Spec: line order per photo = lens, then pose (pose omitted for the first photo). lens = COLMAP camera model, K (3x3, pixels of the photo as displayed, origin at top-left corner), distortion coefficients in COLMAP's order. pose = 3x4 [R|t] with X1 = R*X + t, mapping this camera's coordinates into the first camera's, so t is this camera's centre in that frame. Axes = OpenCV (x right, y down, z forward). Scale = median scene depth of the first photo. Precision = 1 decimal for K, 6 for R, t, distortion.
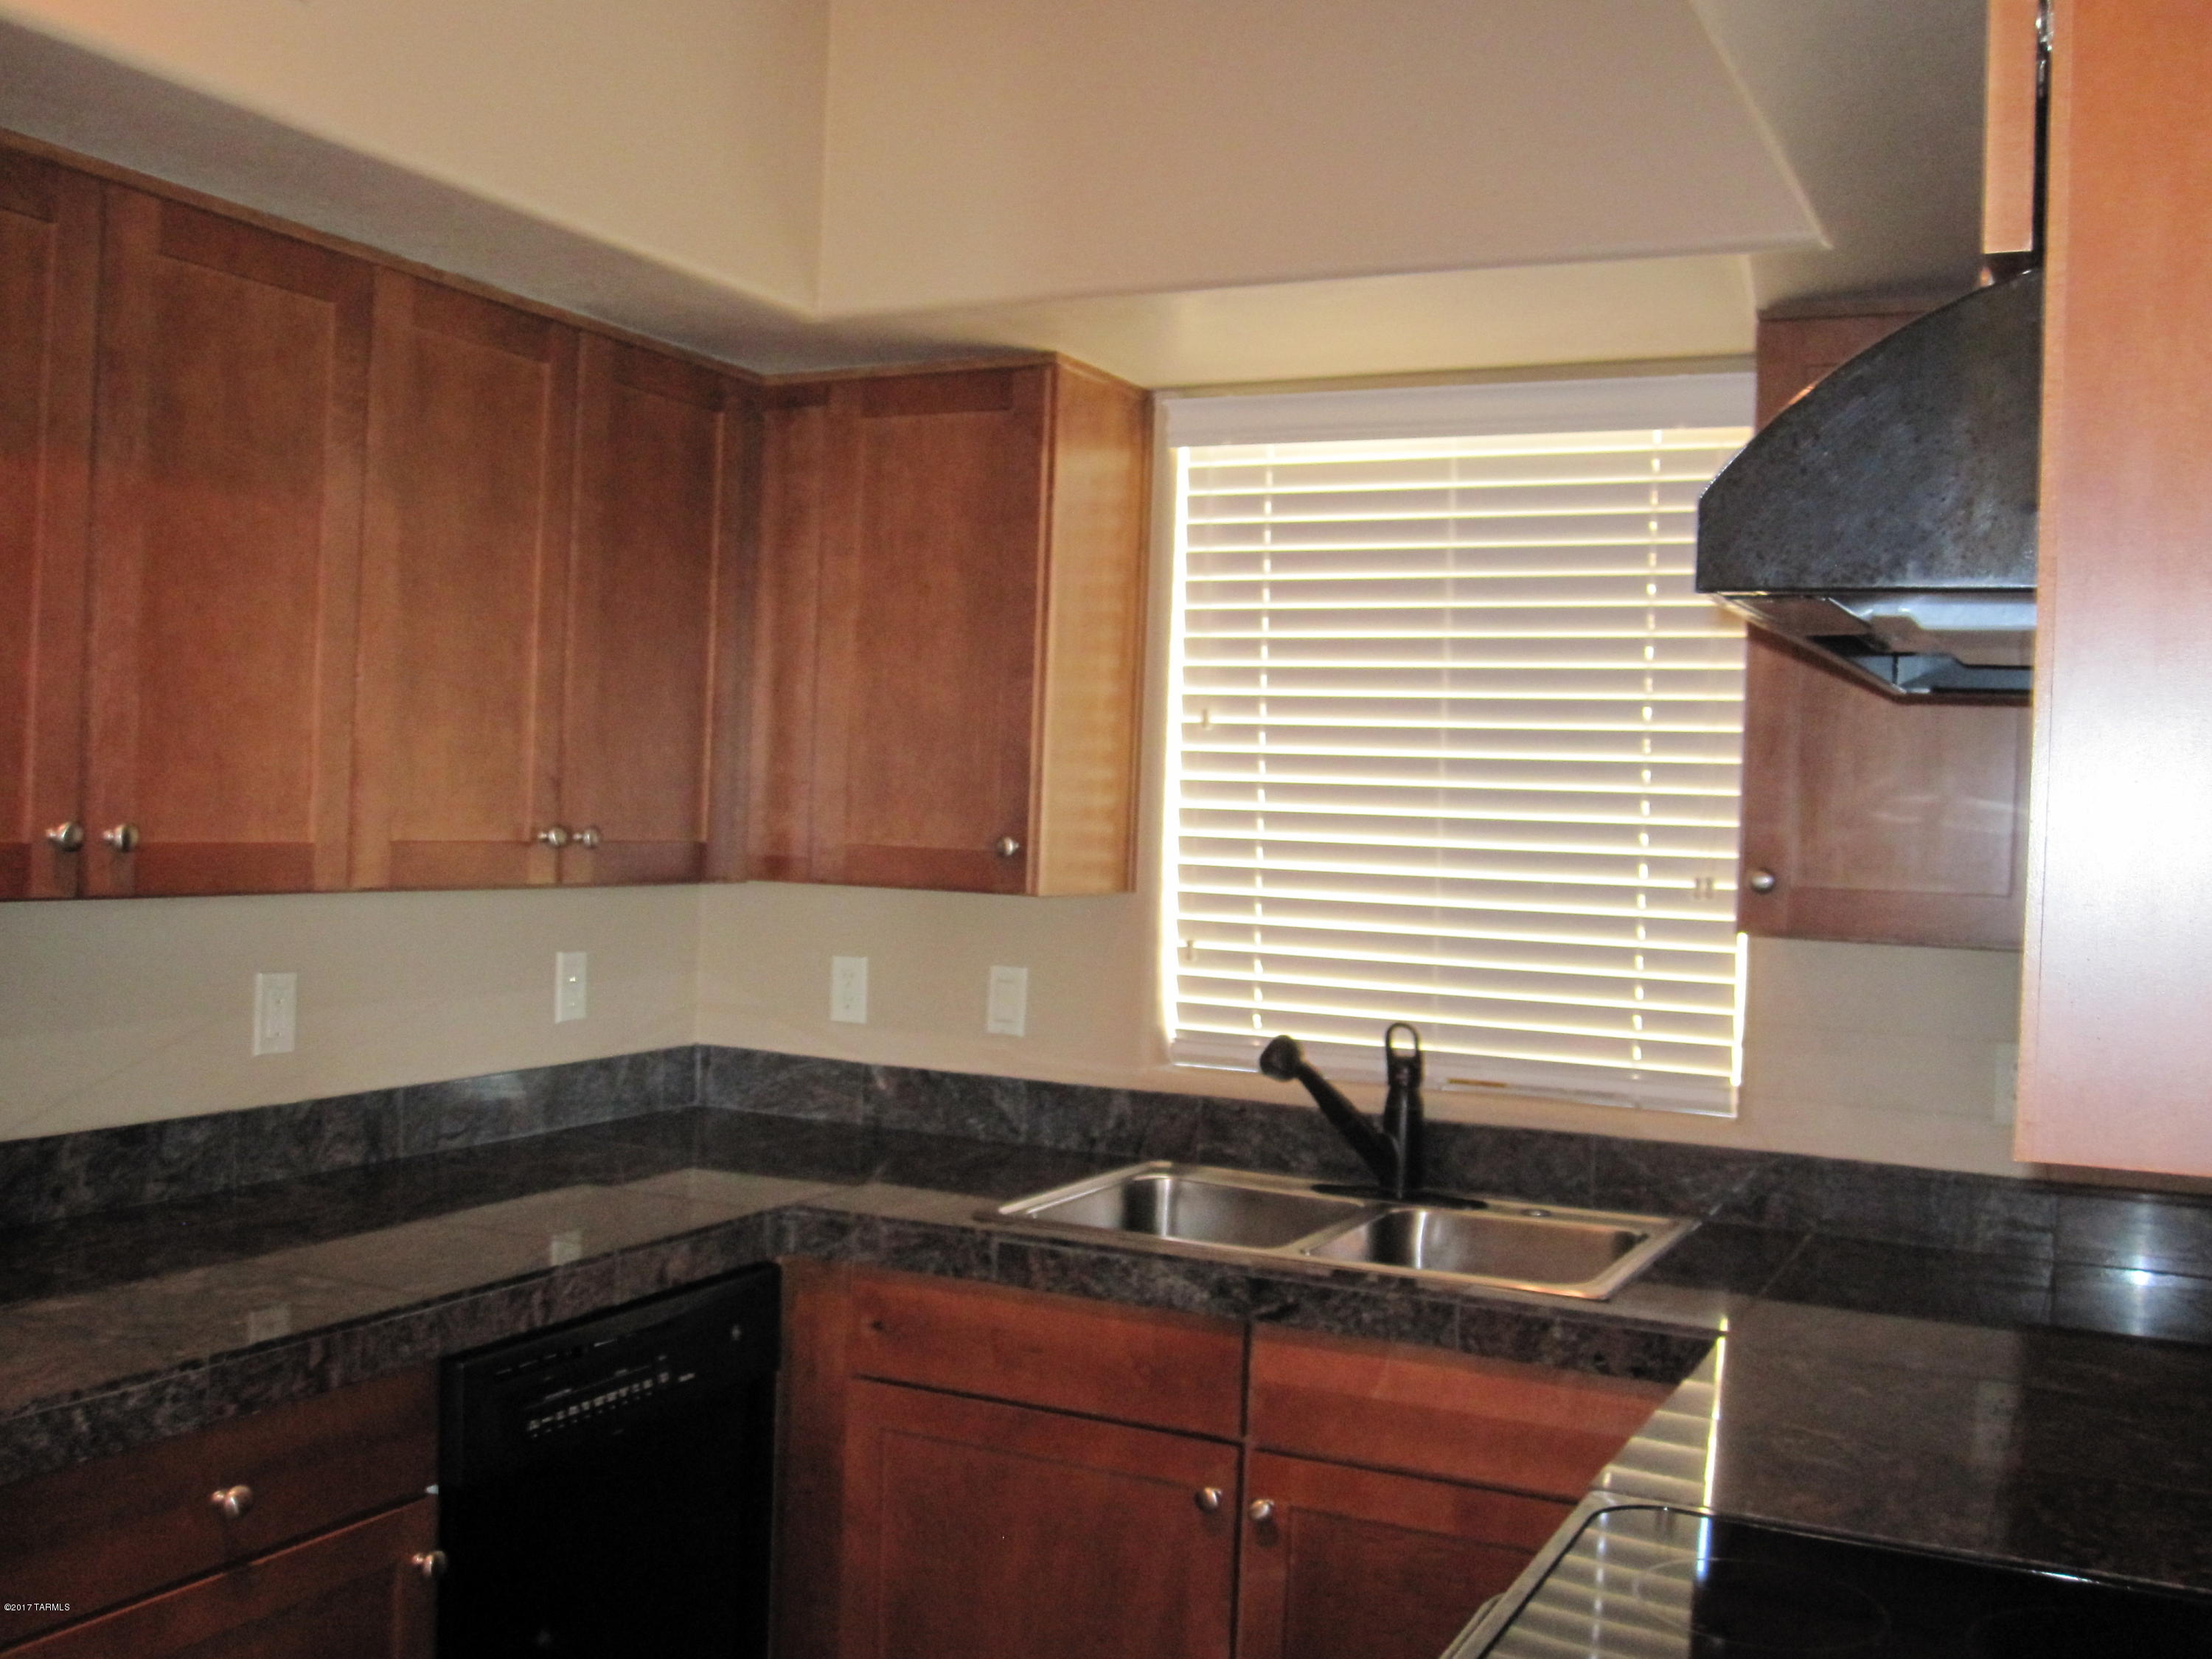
lens RADIAL K [[2162.8, 0, 1106.0], [0, 2162.8, 829.5], [0, 0, 1]] dist [-0.096822, 0.047544]
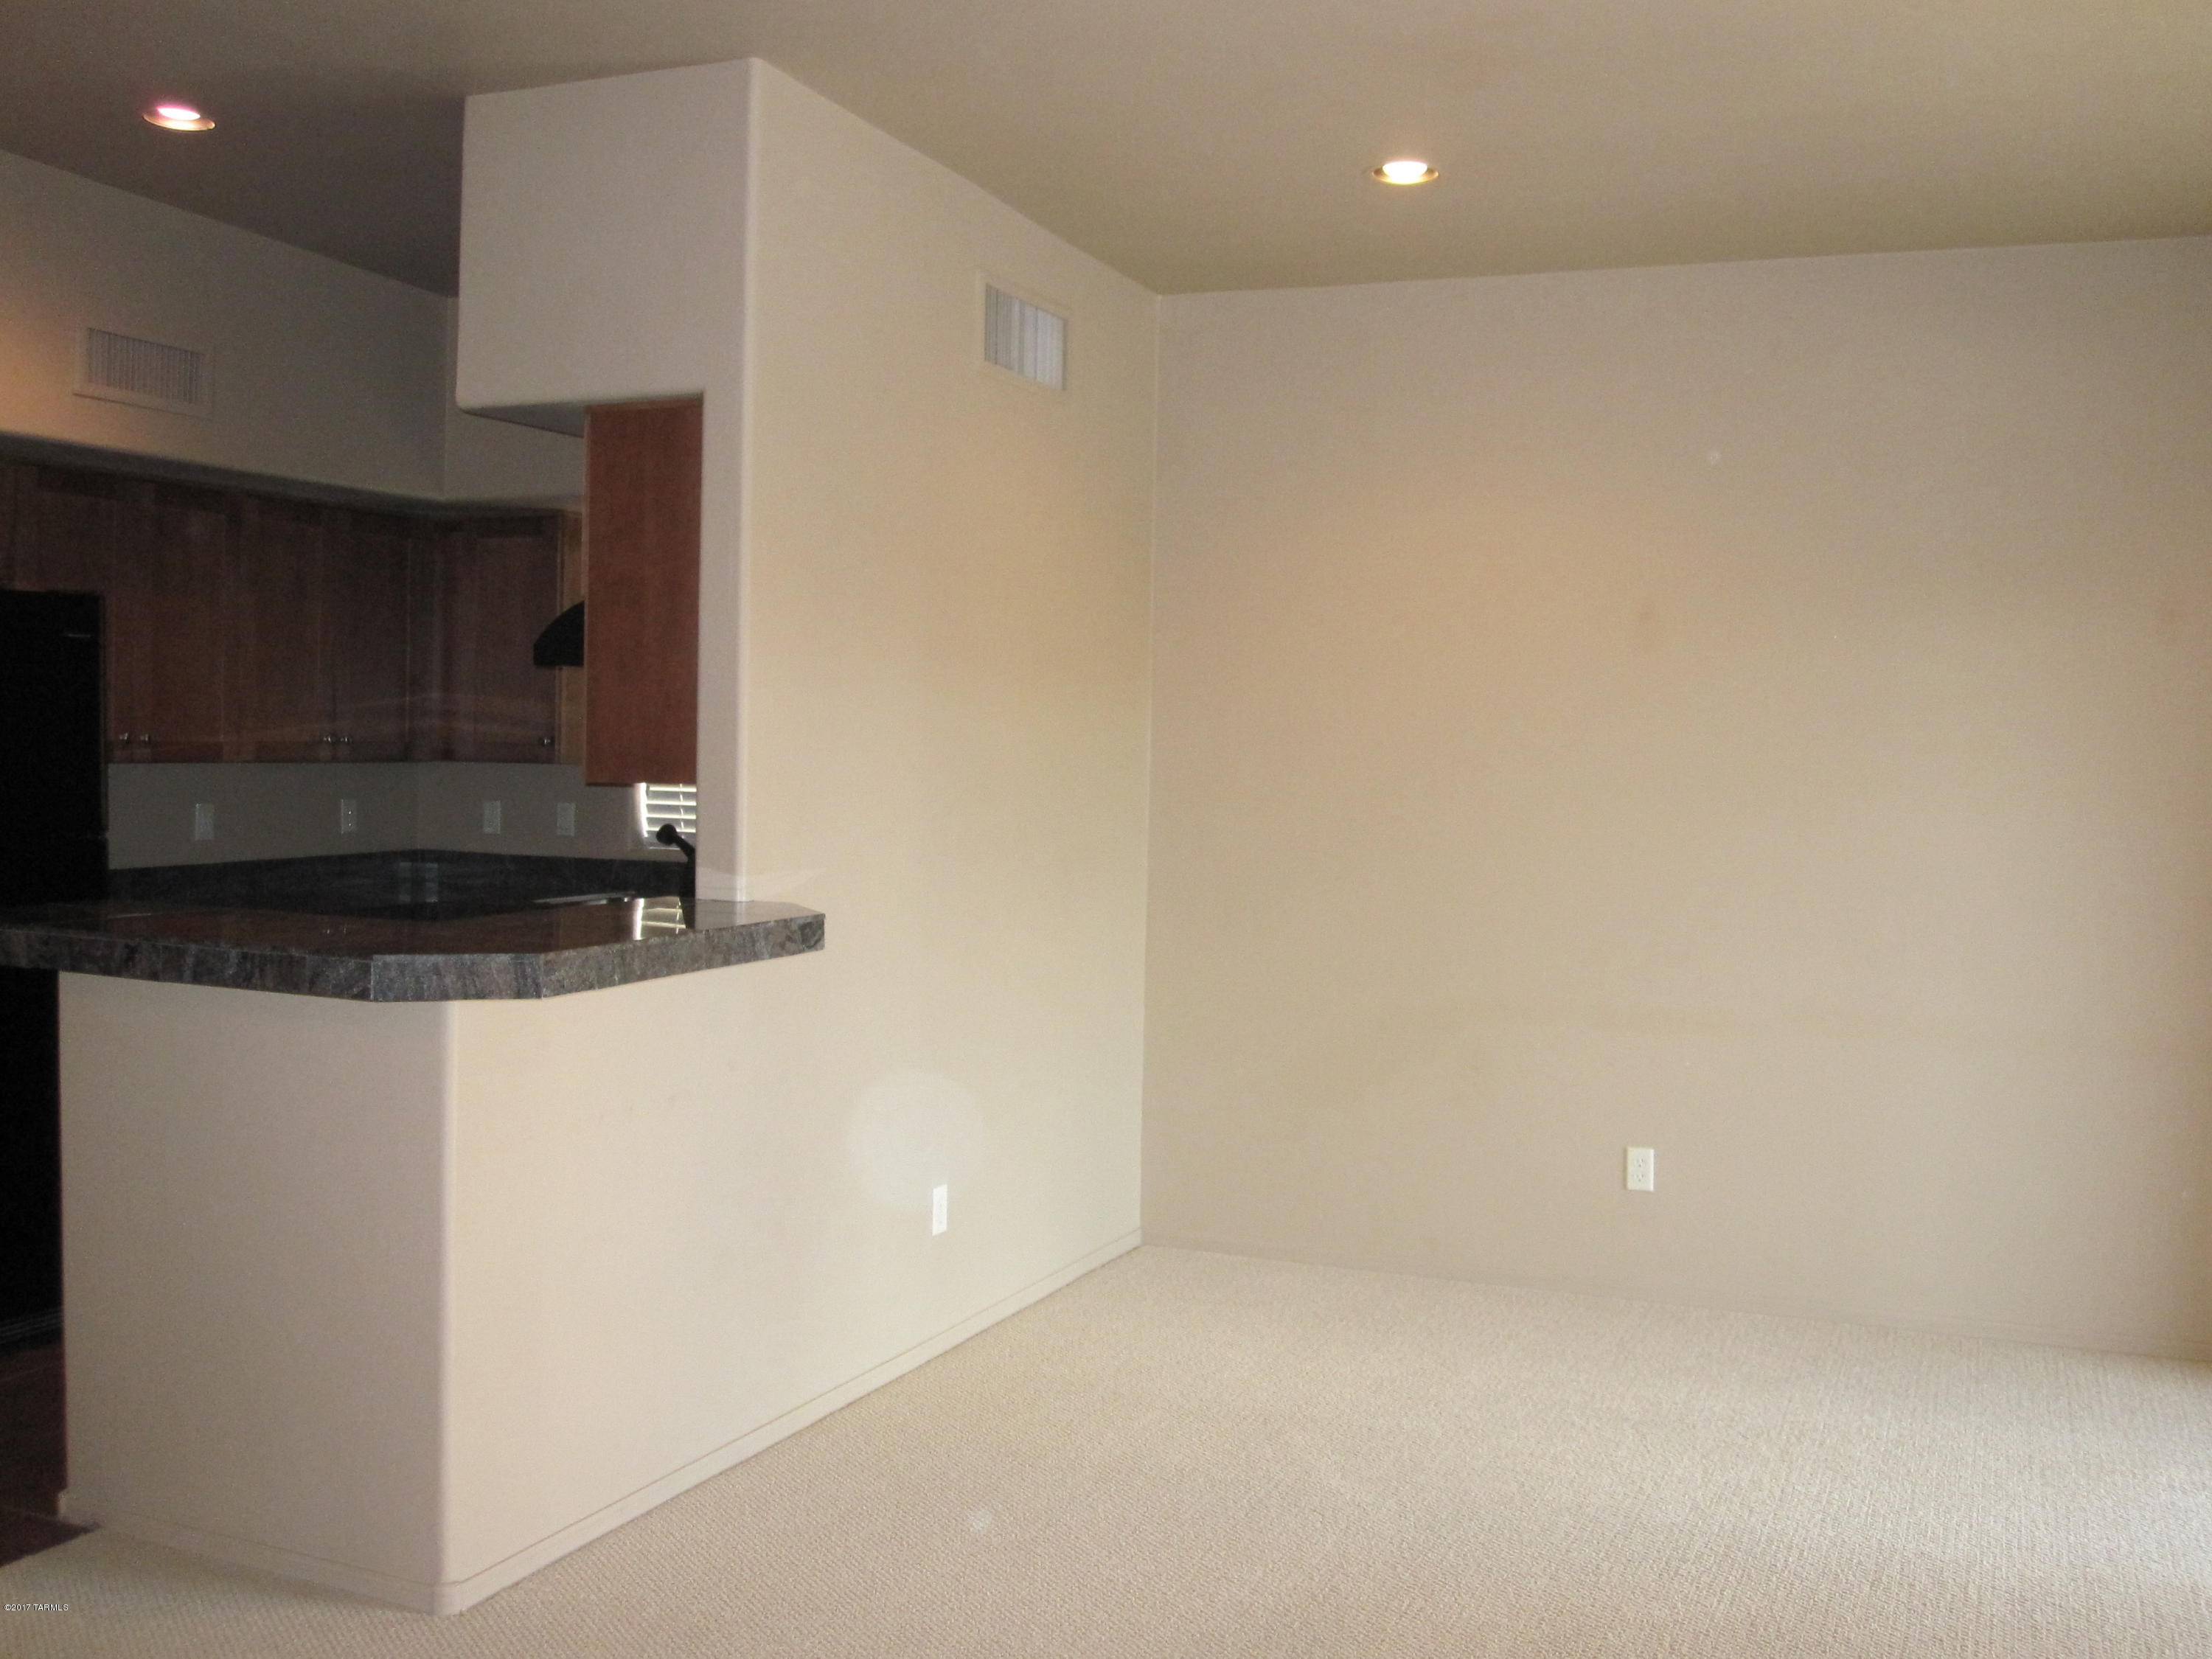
lens RADIAL K [[2162.8, 0, 1106.0], [0, 2162.8, 829.5], [0, 0, 1]] dist [-0.096822, 0.047544]
pose [[0.998517, -0.018430, 0.051220, 0.427876], [0.016811, 0.999351, 0.031869, 0.039243], [-0.051774, -0.030961, 0.998179, -1.245612]]
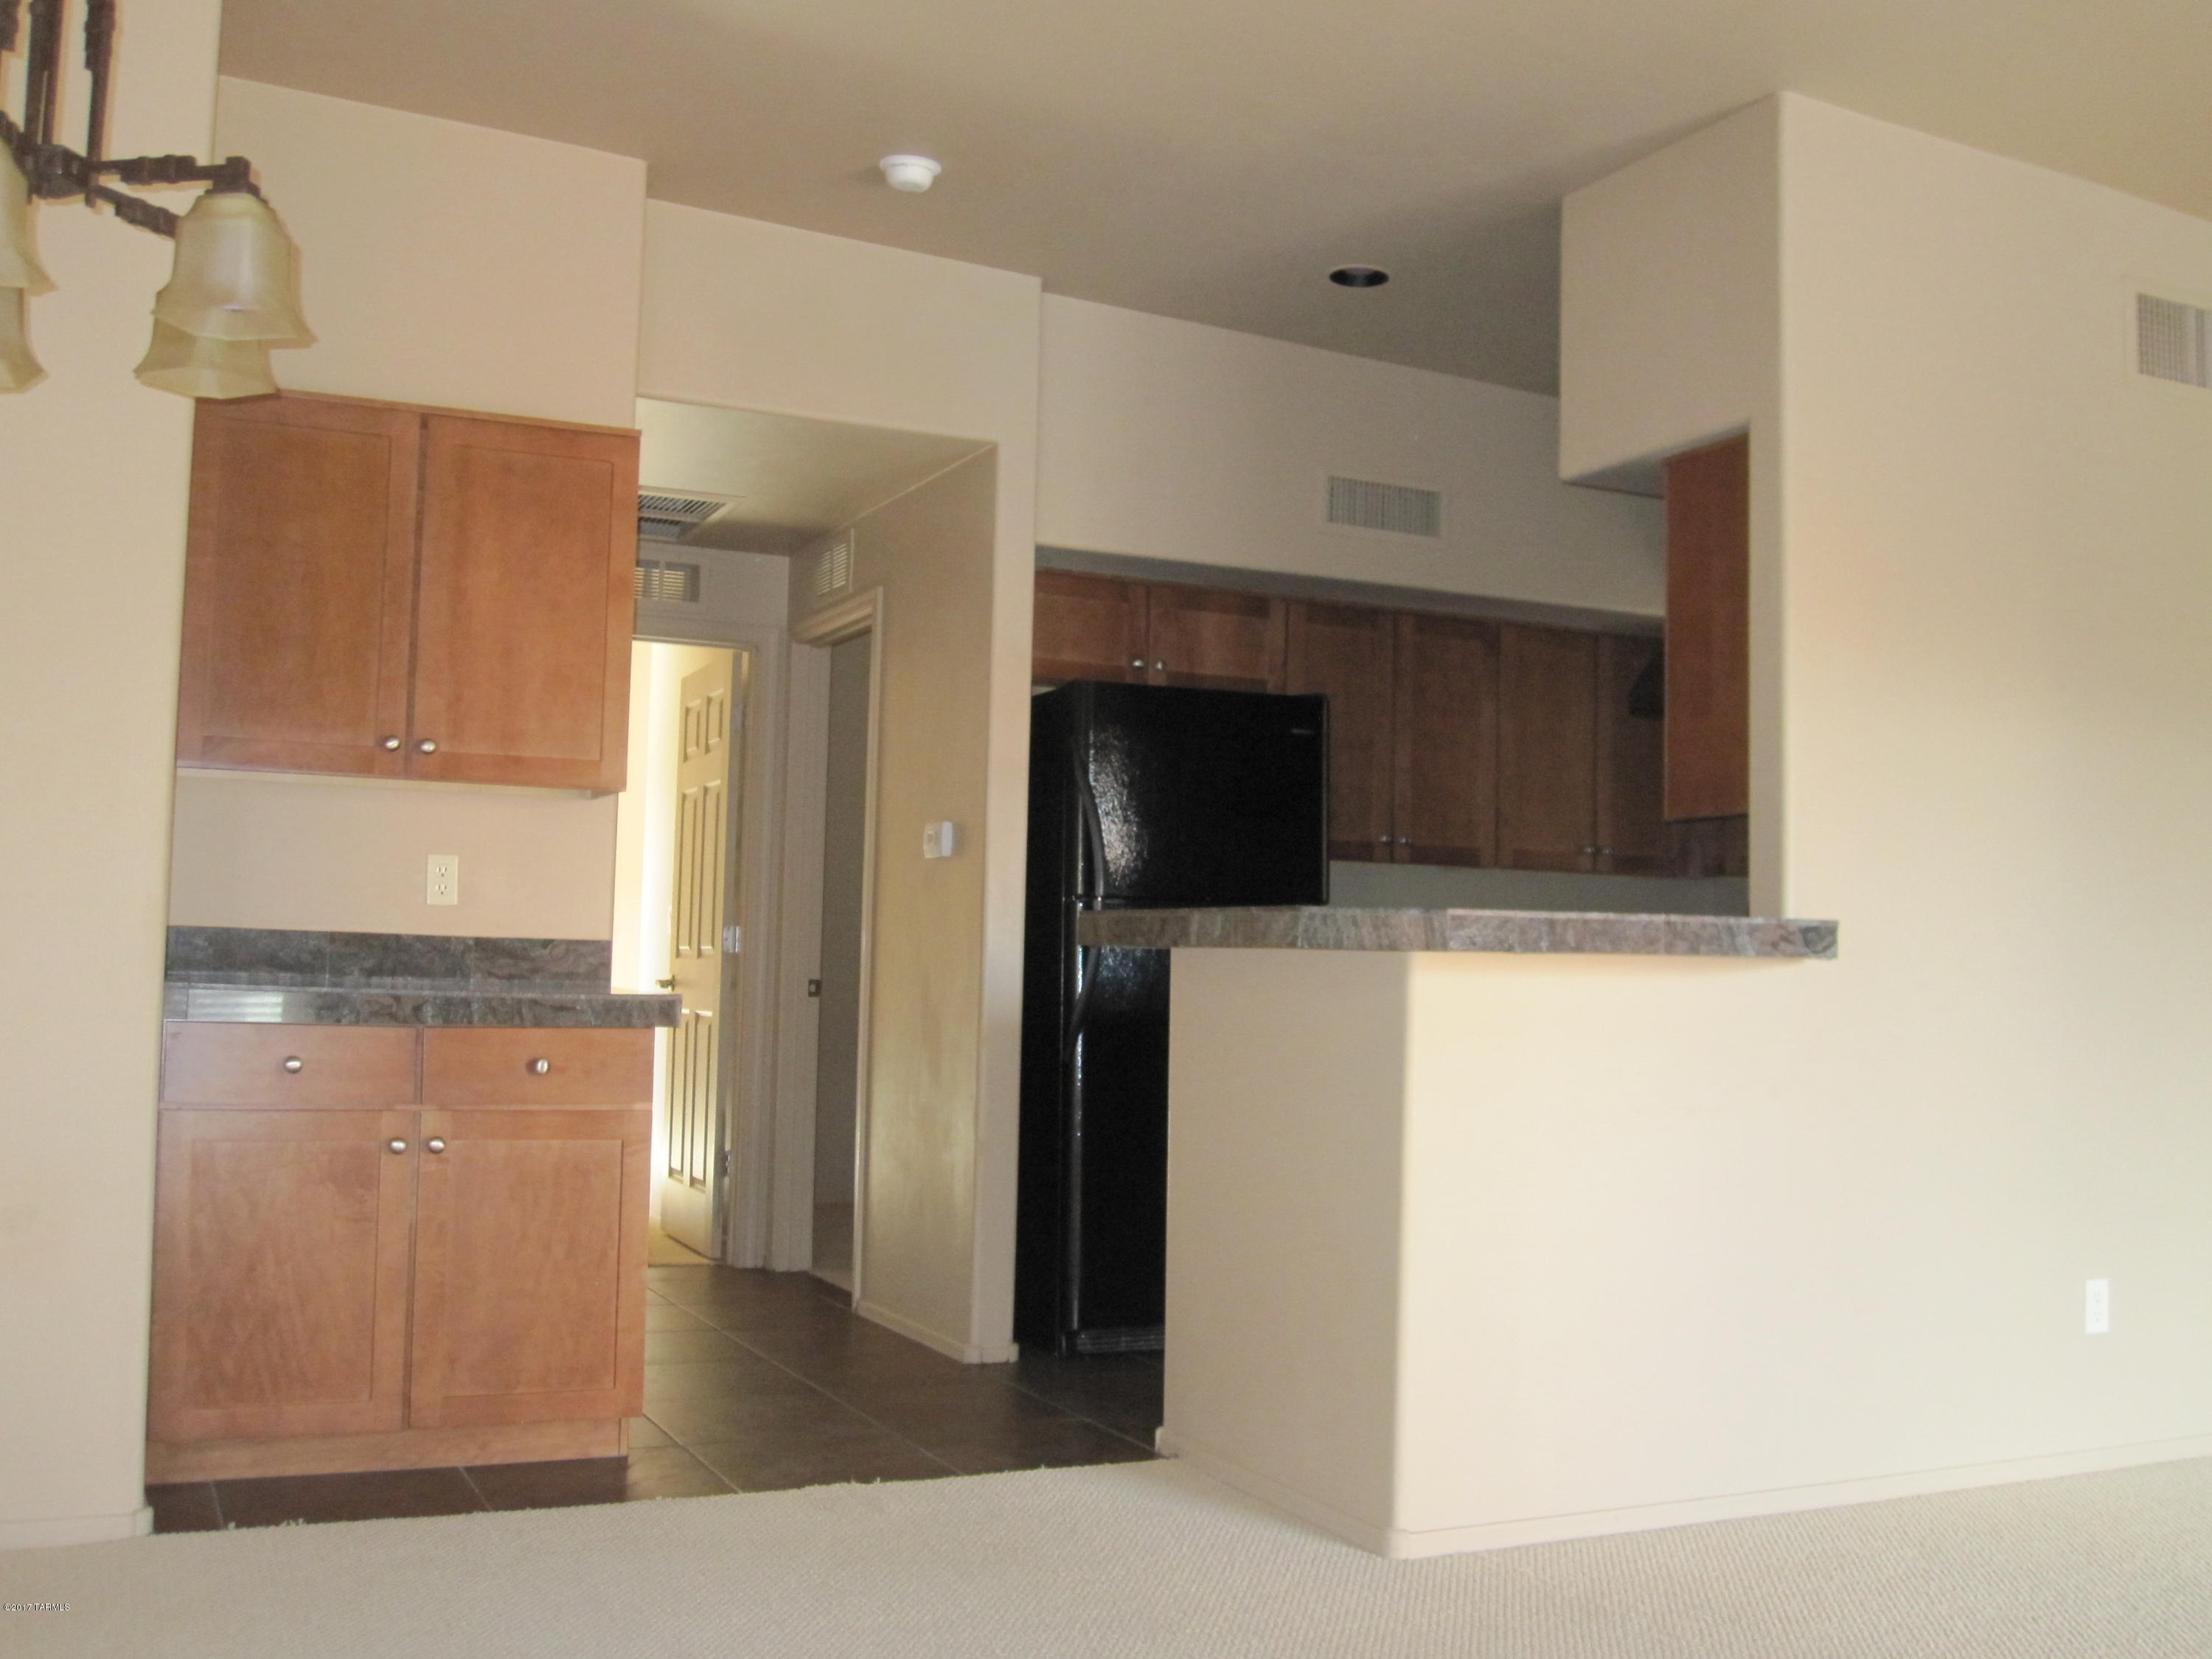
lens RADIAL K [[2162.8, 0, 1106.0], [0, 2162.8, 829.5], [0, 0, 1]] dist [-0.096822, 0.047544]
pose [[0.782223, -0.059048, -0.620194, 0.789888], [-0.001478, 0.995319, -0.096628, 0.208500], [0.622997, 0.076501, 0.778474, -1.166665]]
